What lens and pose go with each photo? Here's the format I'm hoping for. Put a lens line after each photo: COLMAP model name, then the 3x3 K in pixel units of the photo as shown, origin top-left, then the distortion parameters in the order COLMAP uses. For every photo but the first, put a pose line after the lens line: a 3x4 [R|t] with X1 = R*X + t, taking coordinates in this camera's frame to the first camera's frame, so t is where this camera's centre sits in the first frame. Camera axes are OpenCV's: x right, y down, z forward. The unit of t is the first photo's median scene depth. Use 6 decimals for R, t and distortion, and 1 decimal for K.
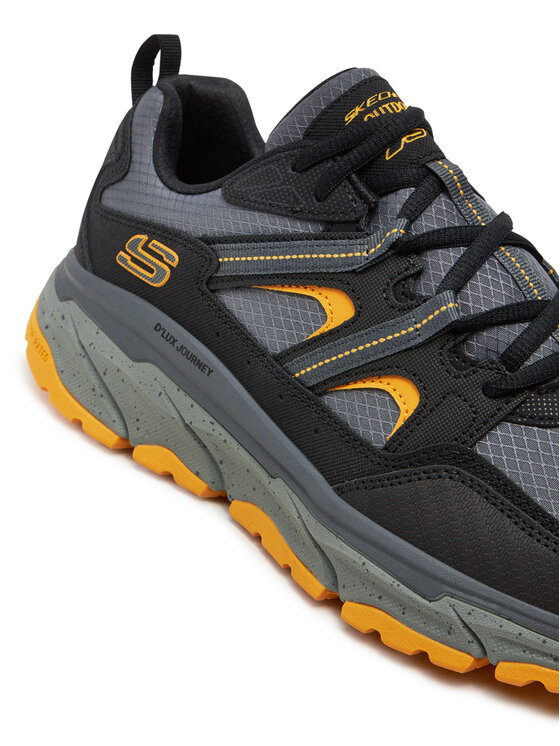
lens RADIAL K [[1472.9, 0, 280.0], [0, 1472.9, 373.0], [0, 0, 1]] dist [-0.064293, -0.051473]
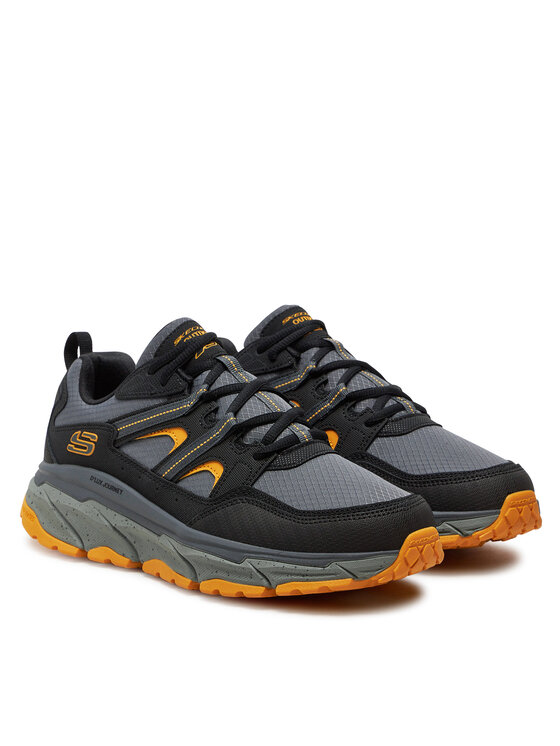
lens RADIAL K [[2194.3, 0, 280.0], [0, 2194.3, 373.0], [0, 0, 1]] dist [0.067045, 0.460388]
pose [[0.986967, -0.157841, -0.031335, 0.266421], [0.139825, 0.937547, -0.318520, 0.790202], [0.079654, 0.309987, 0.947398, -1.673992]]
